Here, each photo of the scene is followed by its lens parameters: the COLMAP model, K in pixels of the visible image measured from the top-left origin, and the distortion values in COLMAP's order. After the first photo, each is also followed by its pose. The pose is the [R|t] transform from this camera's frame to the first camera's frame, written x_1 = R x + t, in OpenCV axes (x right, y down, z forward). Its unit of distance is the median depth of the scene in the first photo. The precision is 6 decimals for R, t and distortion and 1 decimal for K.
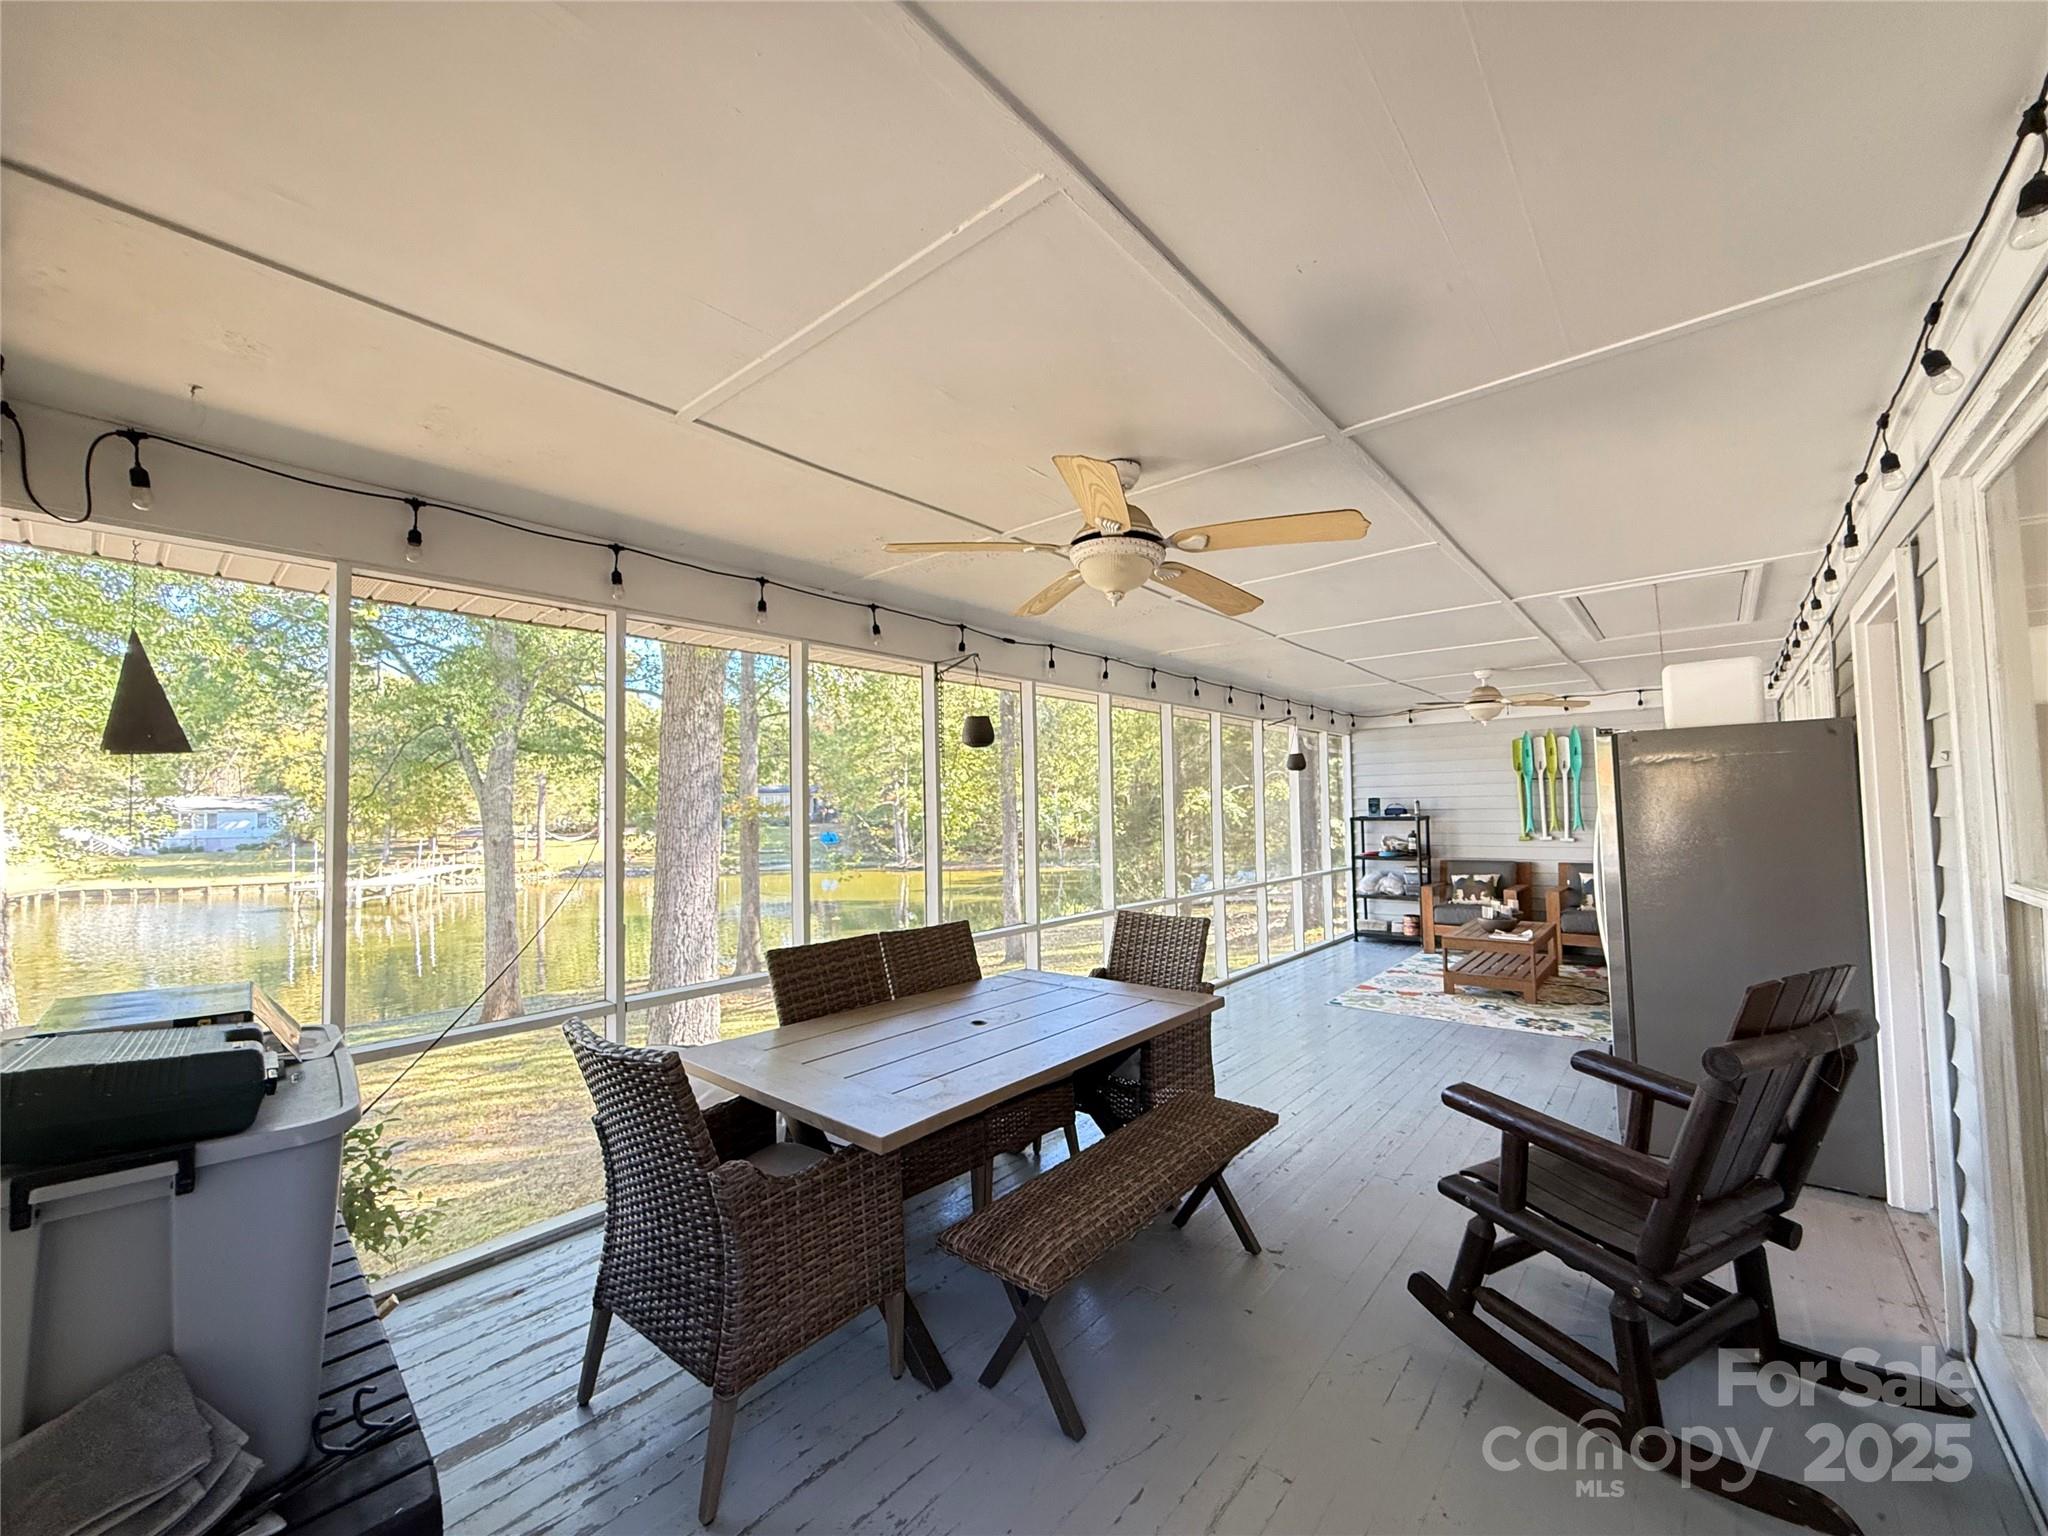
lens RADIAL K [[813.1, 0, 1021.1], [0, 813.1, 773.0], [0, 0, 1]] dist [-0.004351, 0.000971]
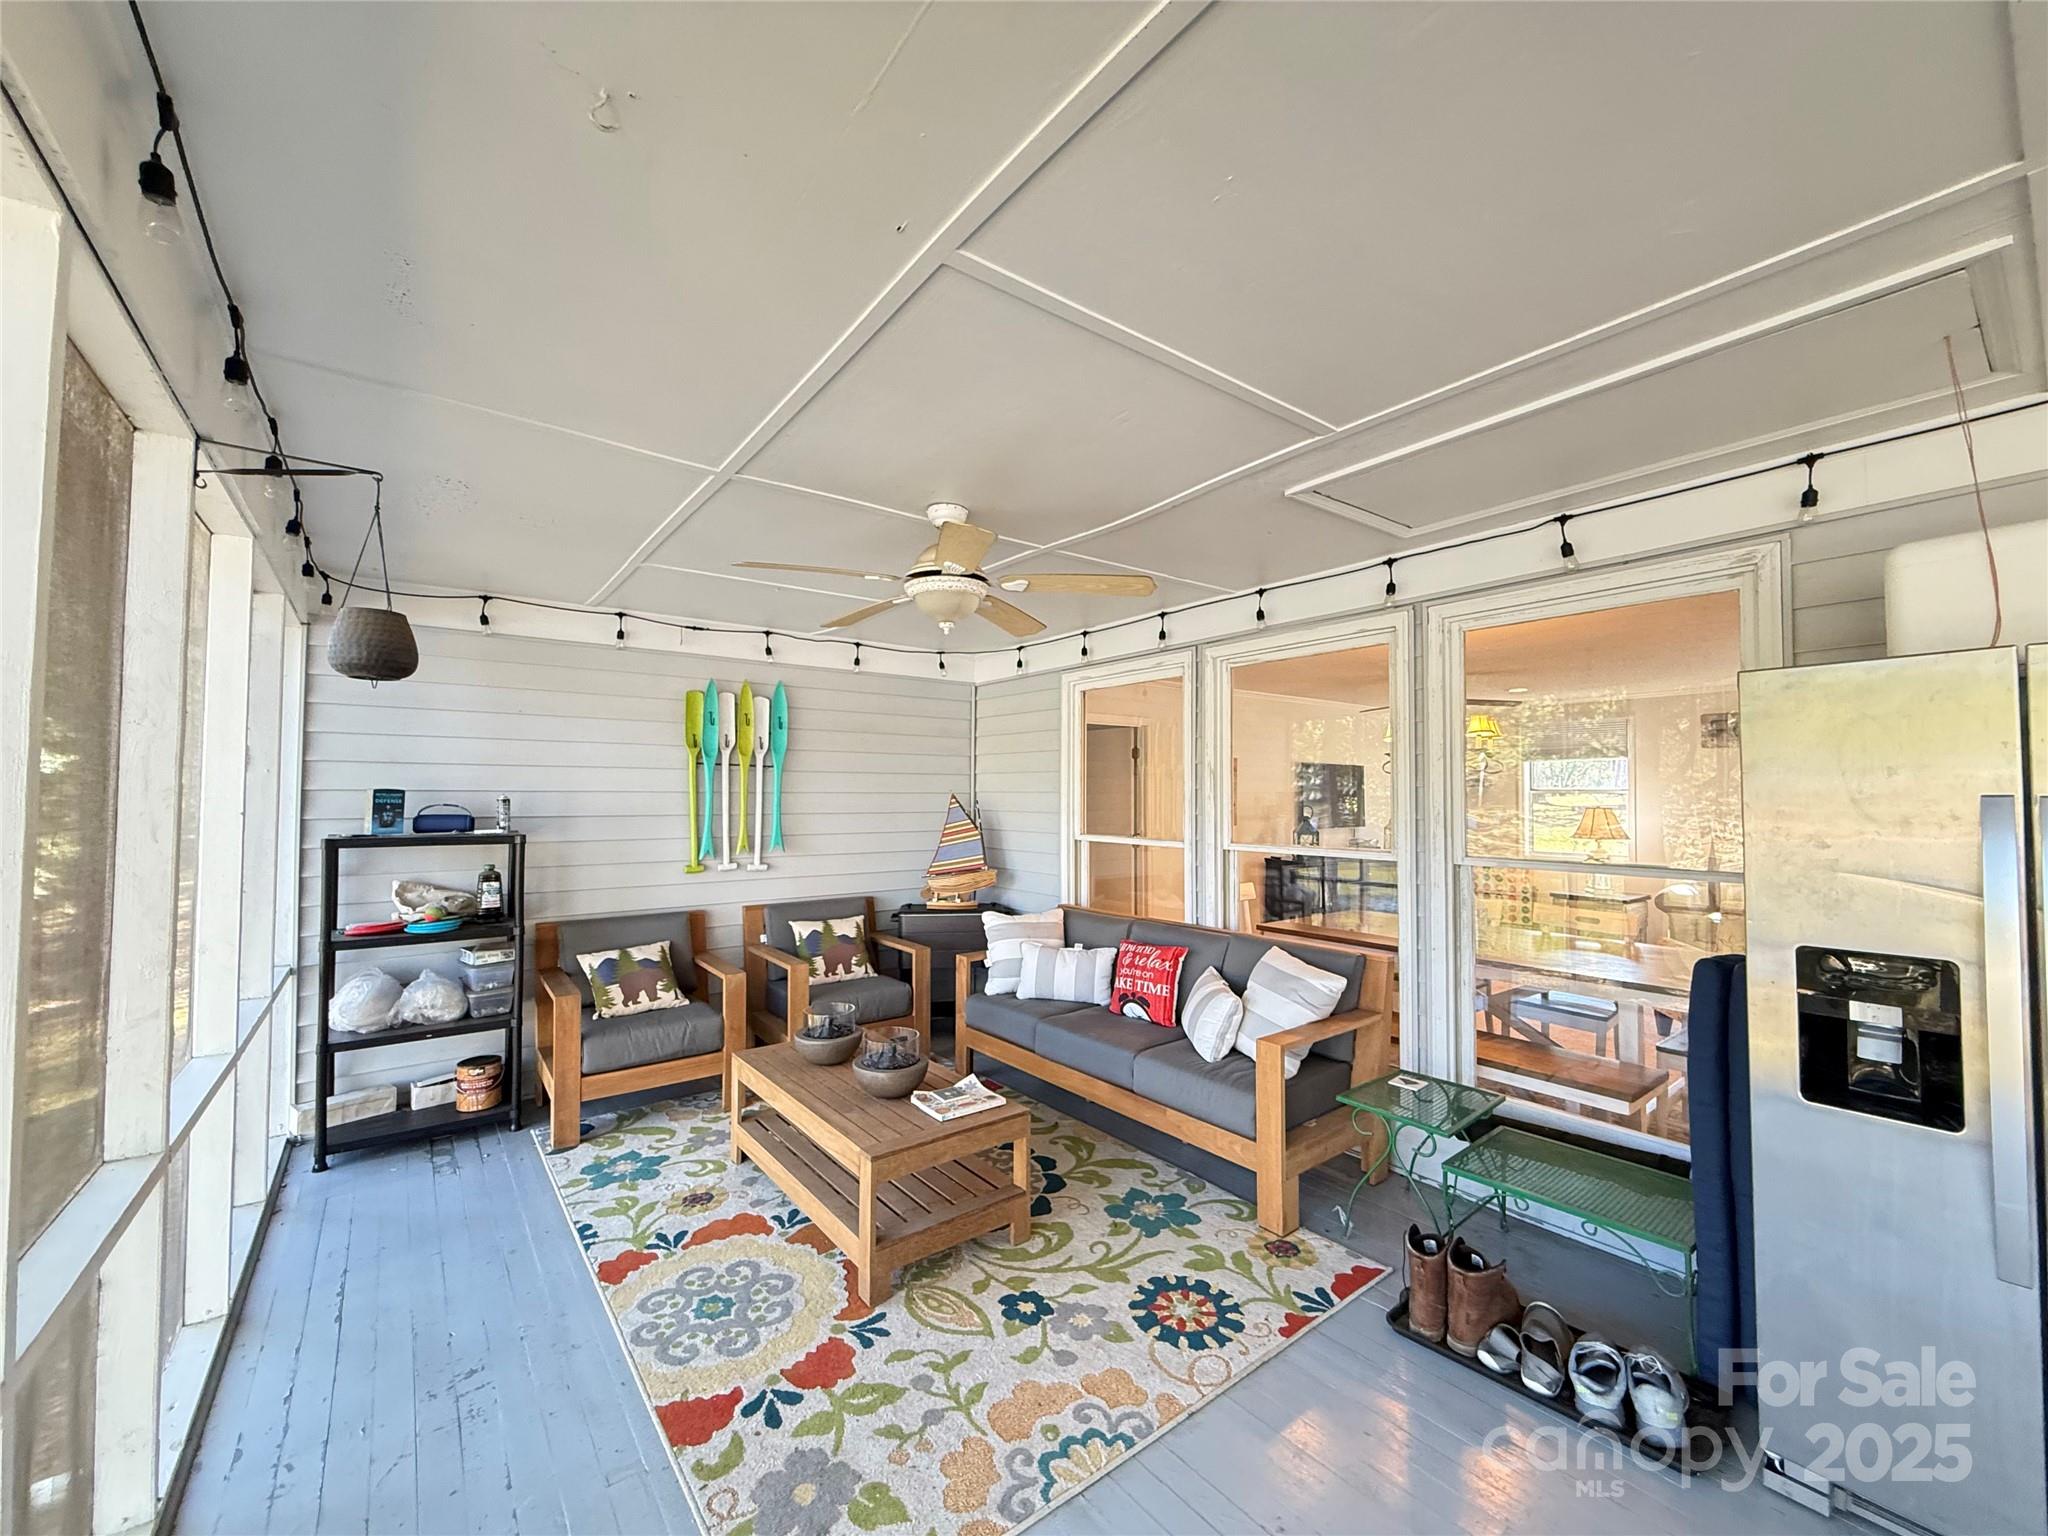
lens RADIAL K [[813.1, 0, 1016.9], [0, 813.1, 778.1], [0, 0, 1]] dist [-0.004351, 0.000971]
pose [[0.210220, 0.039890, 0.976840, 0.110948], [-0.048150, 0.998377, -0.030407, 0.023270], [-0.976468, -0.040643, 0.211799, 0.634975]]
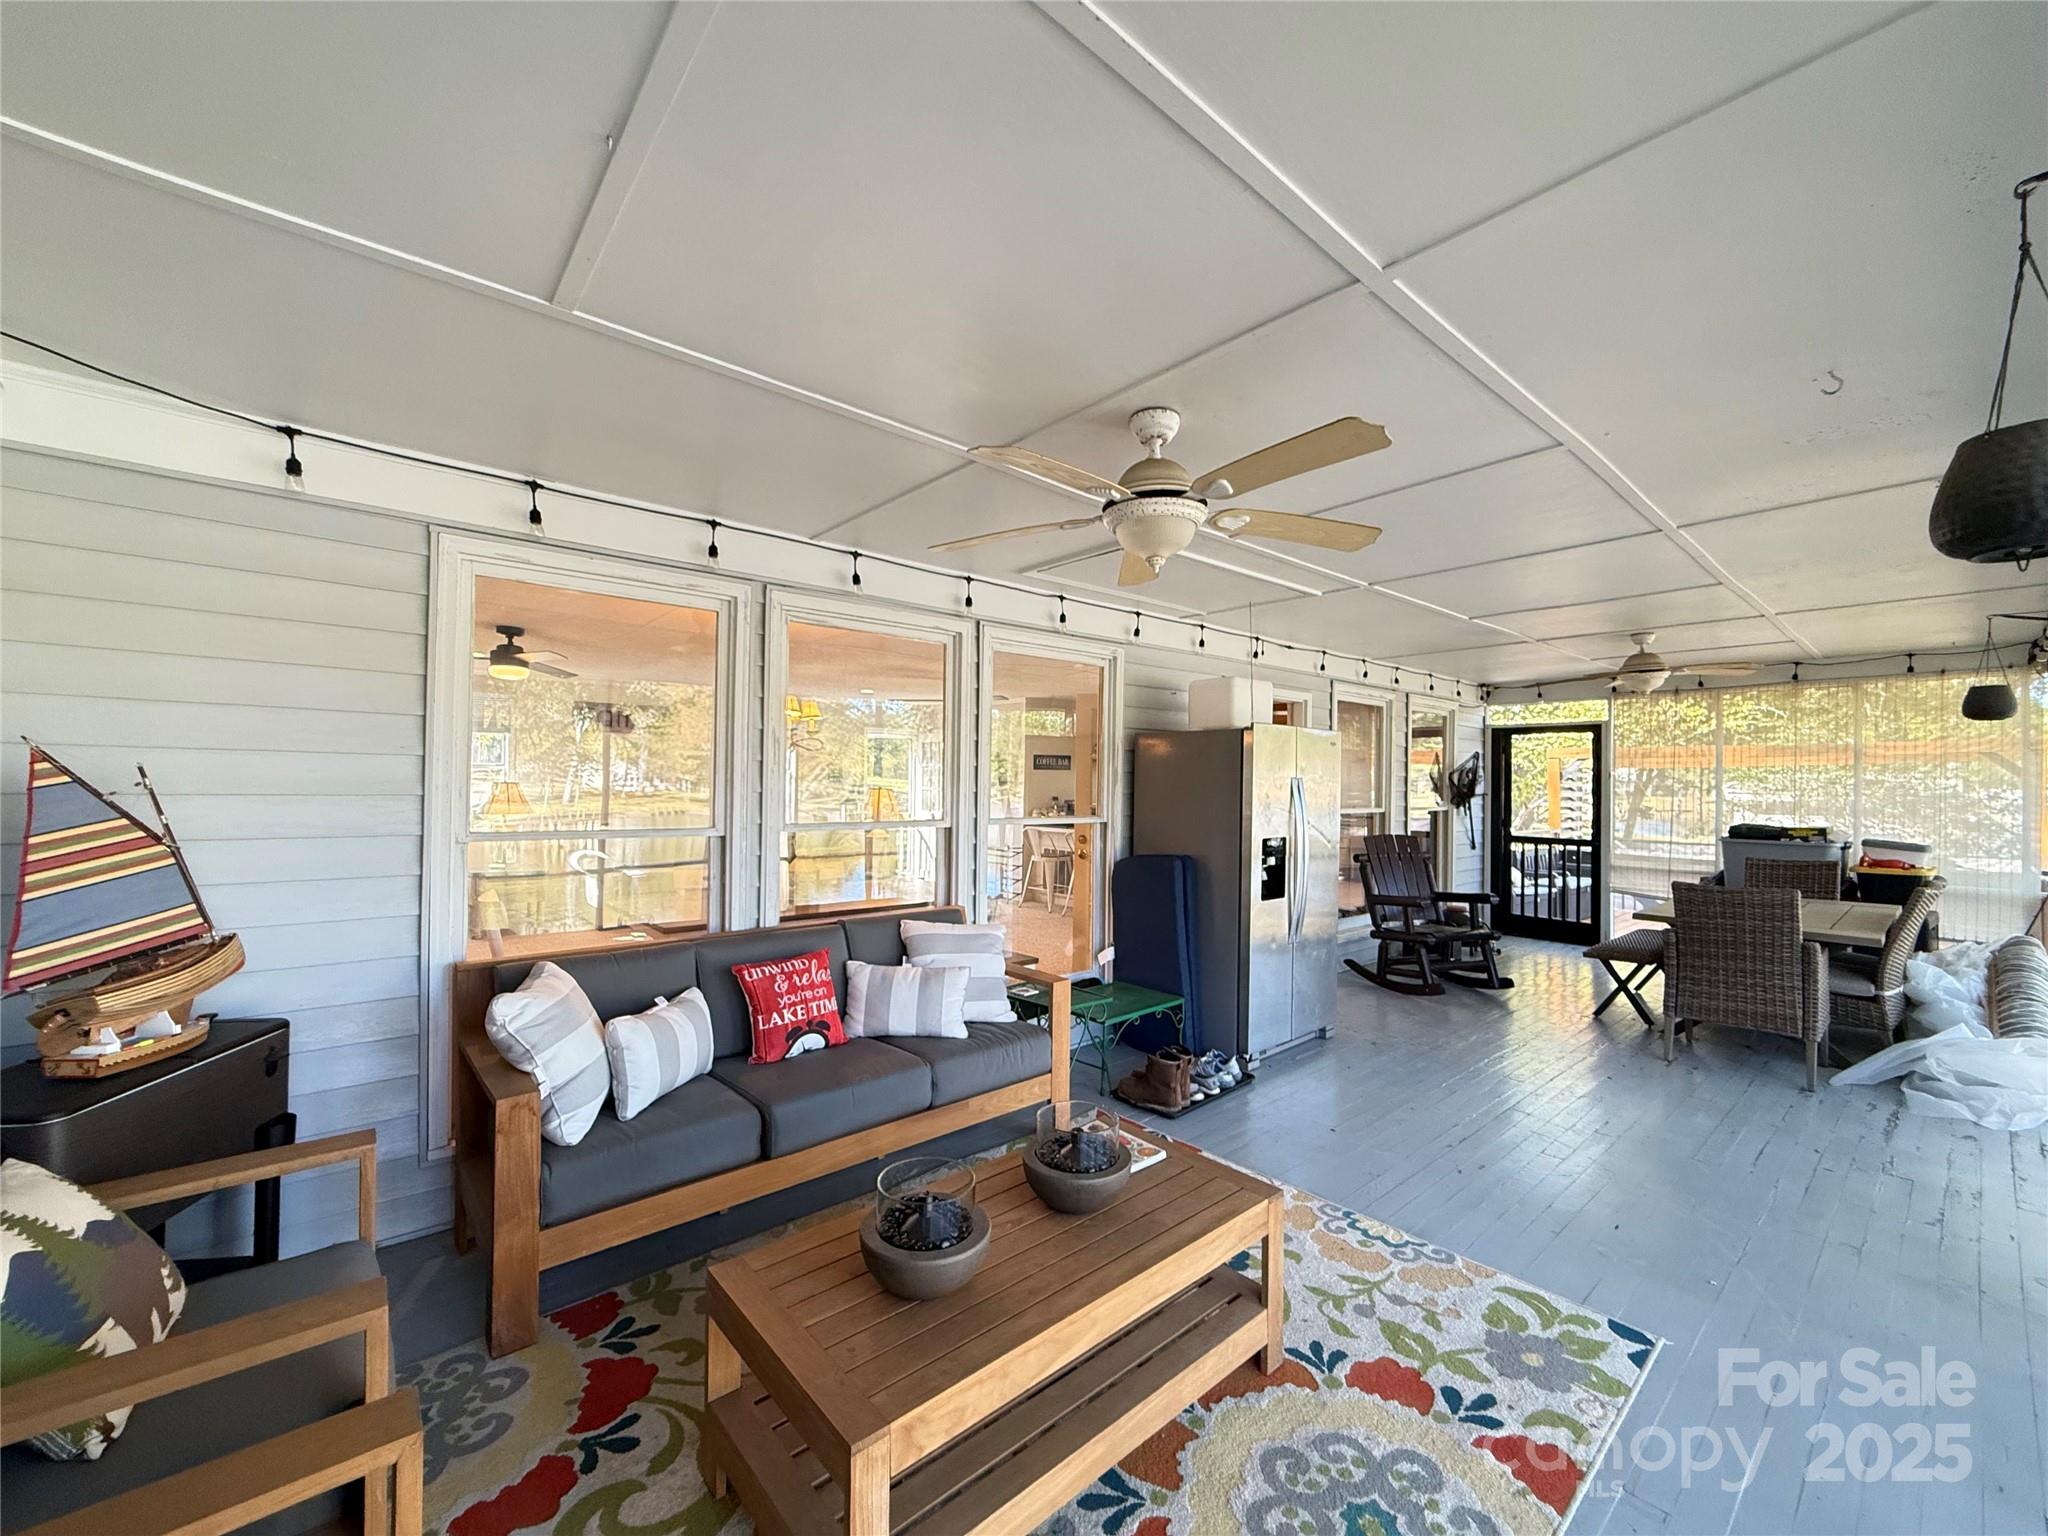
lens RADIAL K [[813.1, 0, 1023.5], [0, 813.1, 774.9], [0, 0, 1]] dist [-0.004351, 0.000971]
pose [[-0.988613, 0.005727, 0.150374, 0.622384], [-0.002355, 0.998564, -0.053512, 0.046801], [-0.150464, -0.053257, -0.987180, 1.232425]]
